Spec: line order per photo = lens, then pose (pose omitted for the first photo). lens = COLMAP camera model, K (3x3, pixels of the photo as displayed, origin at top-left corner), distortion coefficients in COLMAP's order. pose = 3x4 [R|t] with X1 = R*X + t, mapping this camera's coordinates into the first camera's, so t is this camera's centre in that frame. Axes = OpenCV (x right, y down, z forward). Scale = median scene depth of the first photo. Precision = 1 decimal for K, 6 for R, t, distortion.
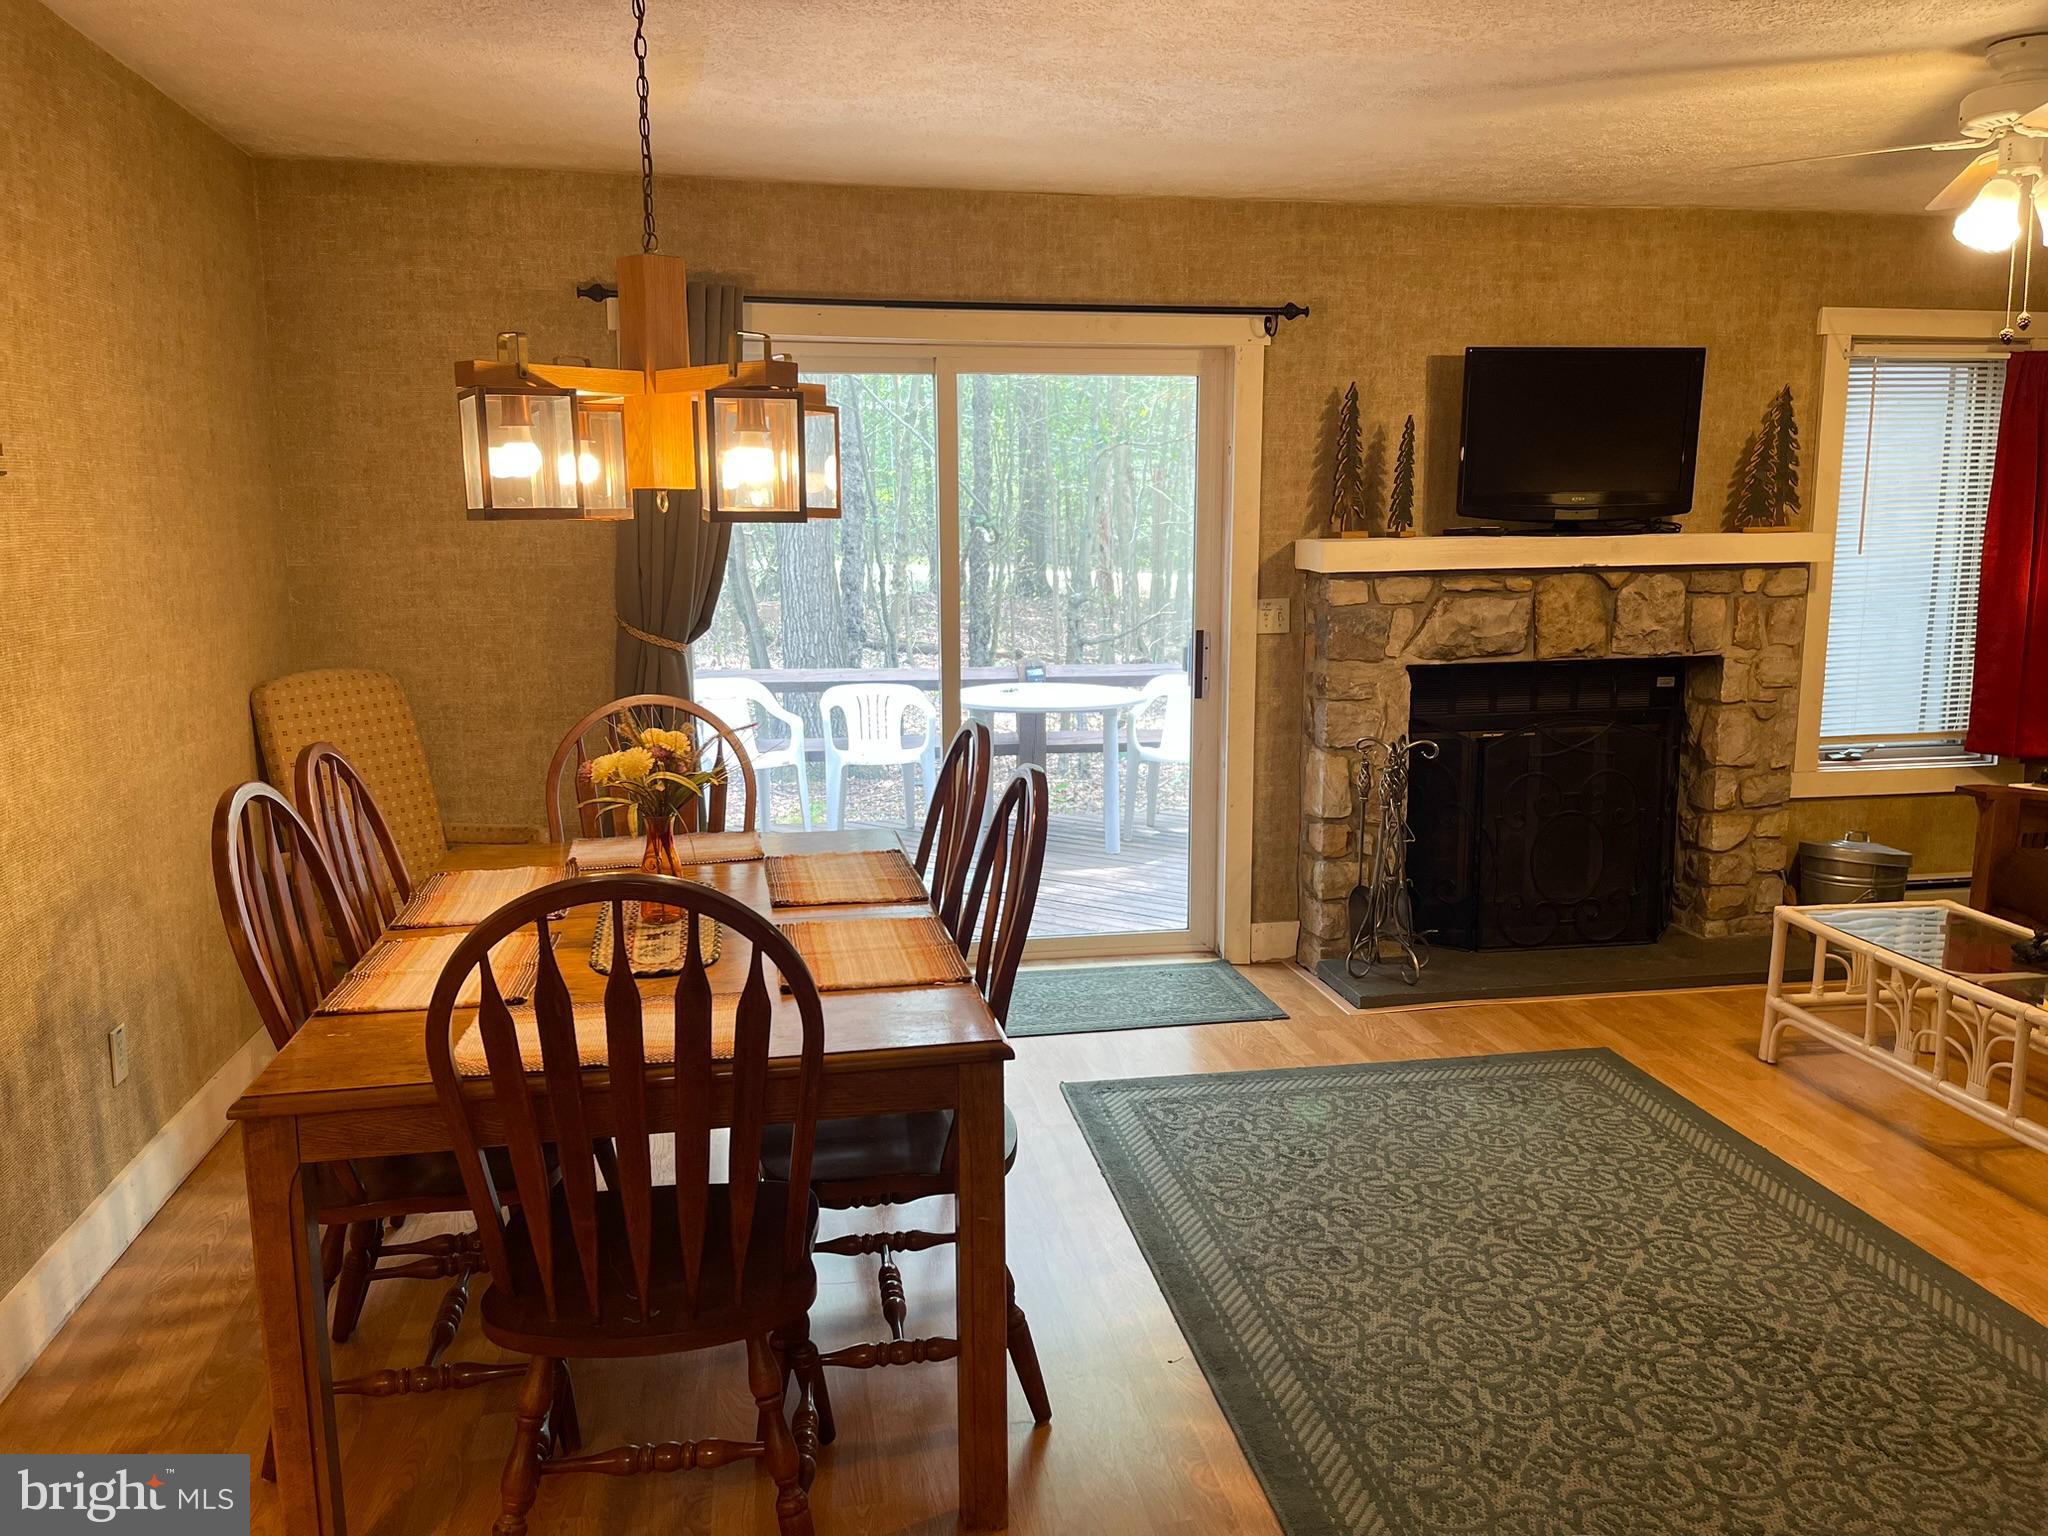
lens RADIAL K [[1562.2, 0, 1034.5], [0, 1562.2, 787.1], [0, 0, 1]] dist [0.044628, -0.036841]
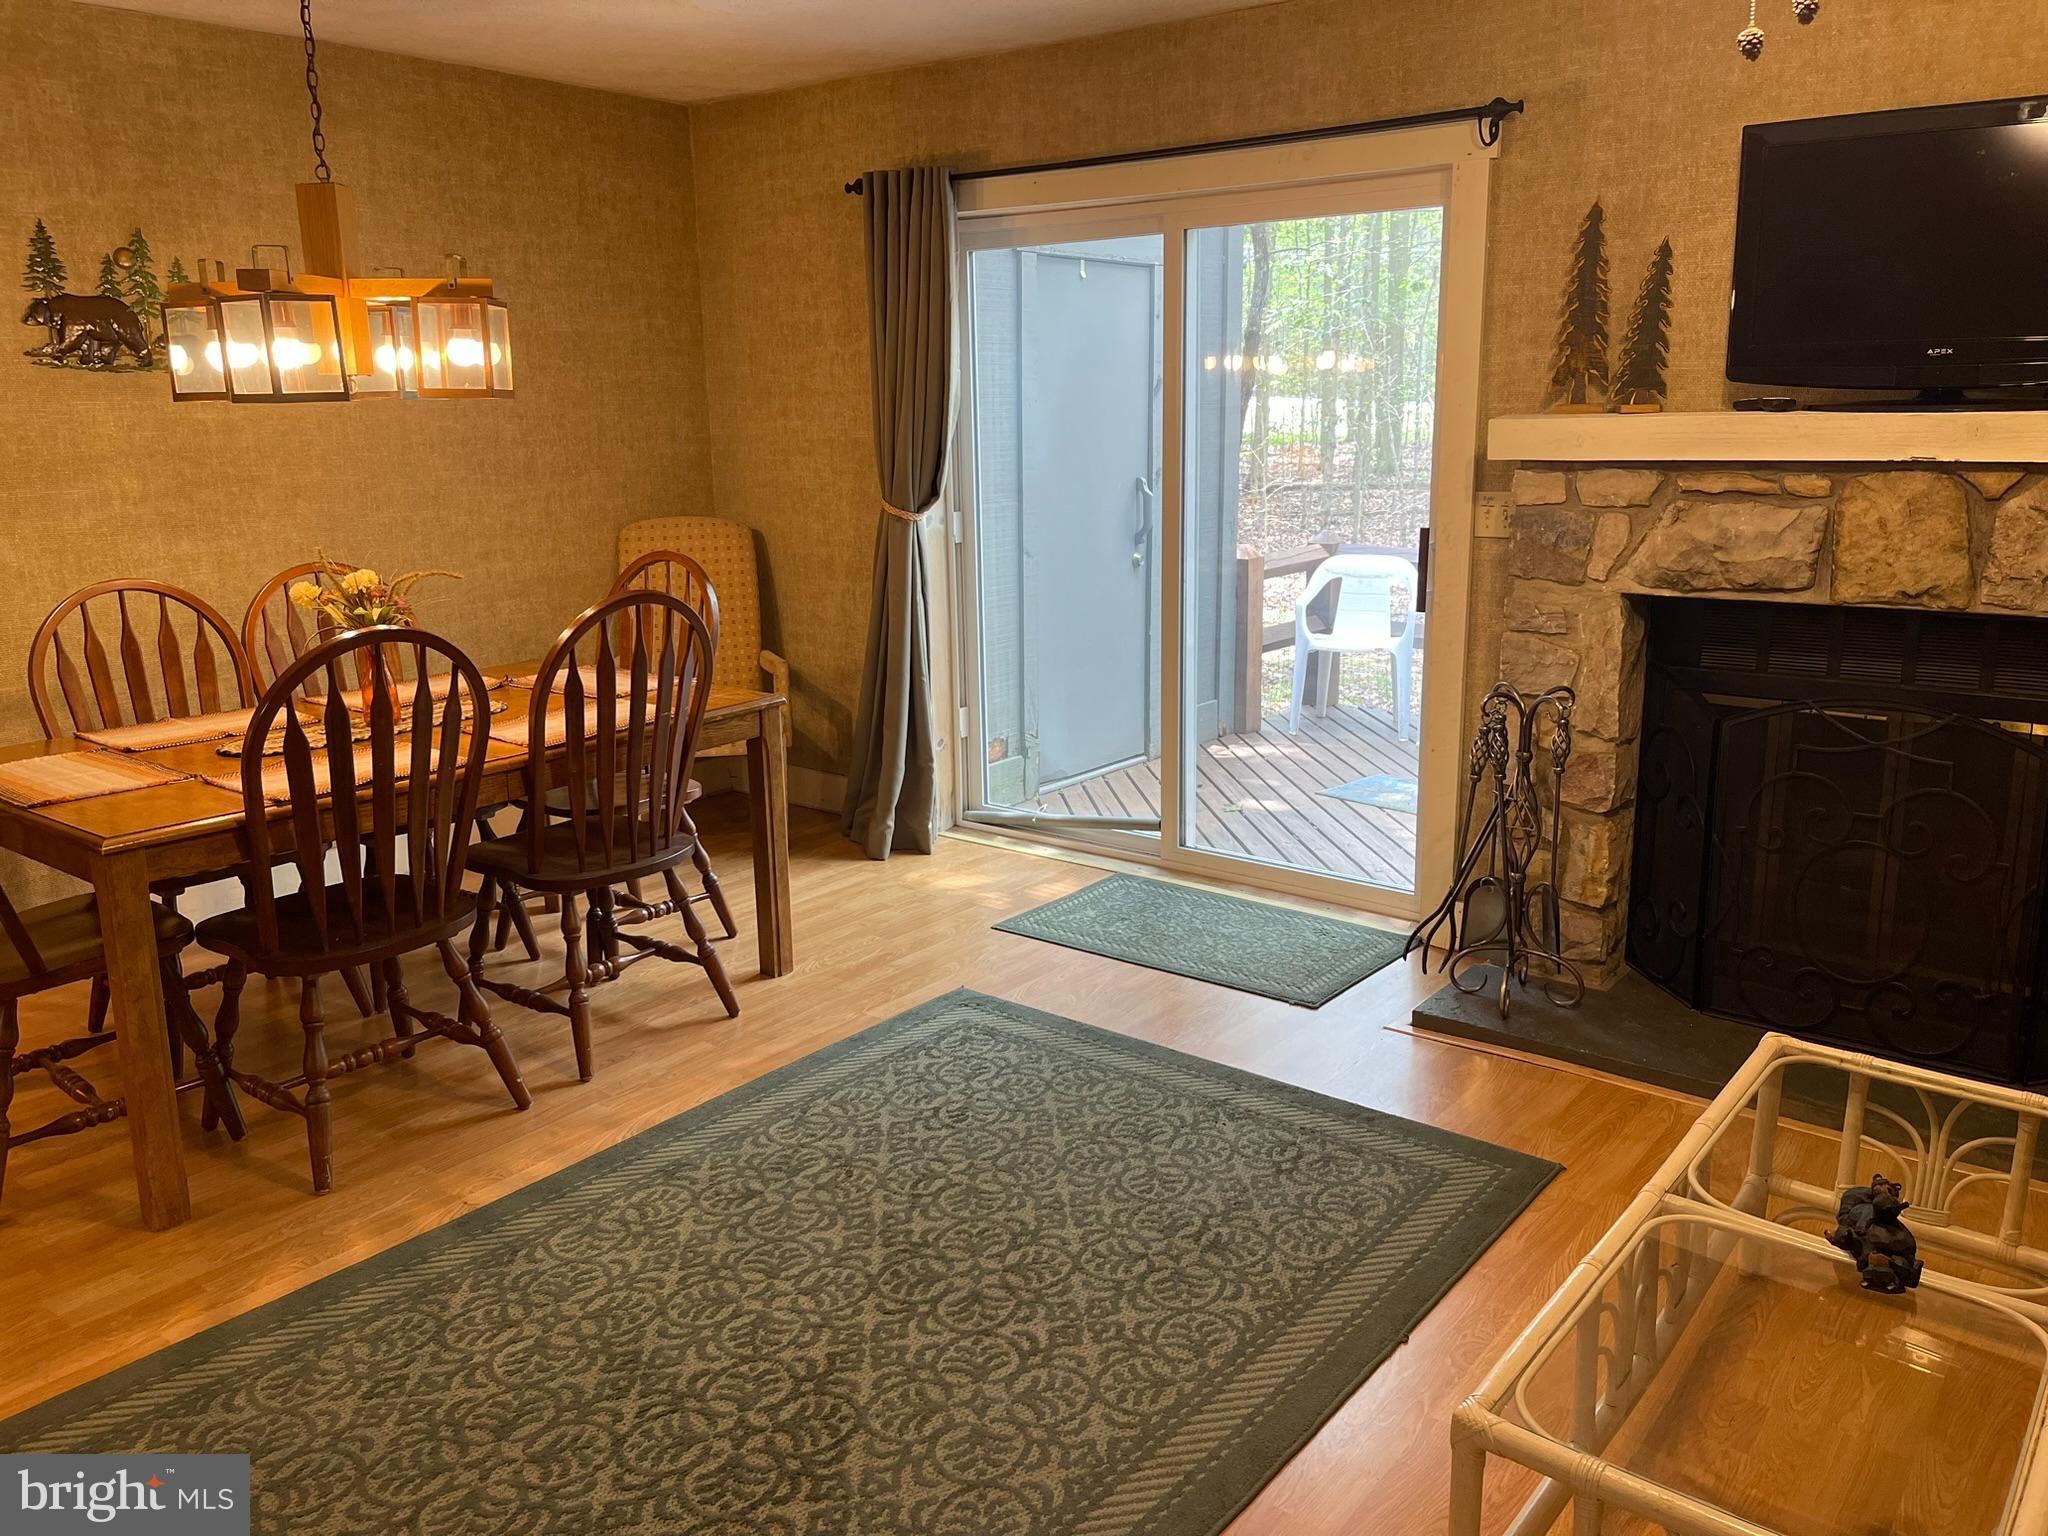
lens RADIAL K [[1562.2, 0, 1025.9], [0, 1562.2, 750.6], [0, 0, 1]] dist [0.044628, -0.036841]
pose [[0.657957, 0.163282, -0.735141, 0.604384], [-0.116346, 0.986530, 0.114988, -0.058246], [0.744014, 0.009874, 0.668091, 0.319259]]
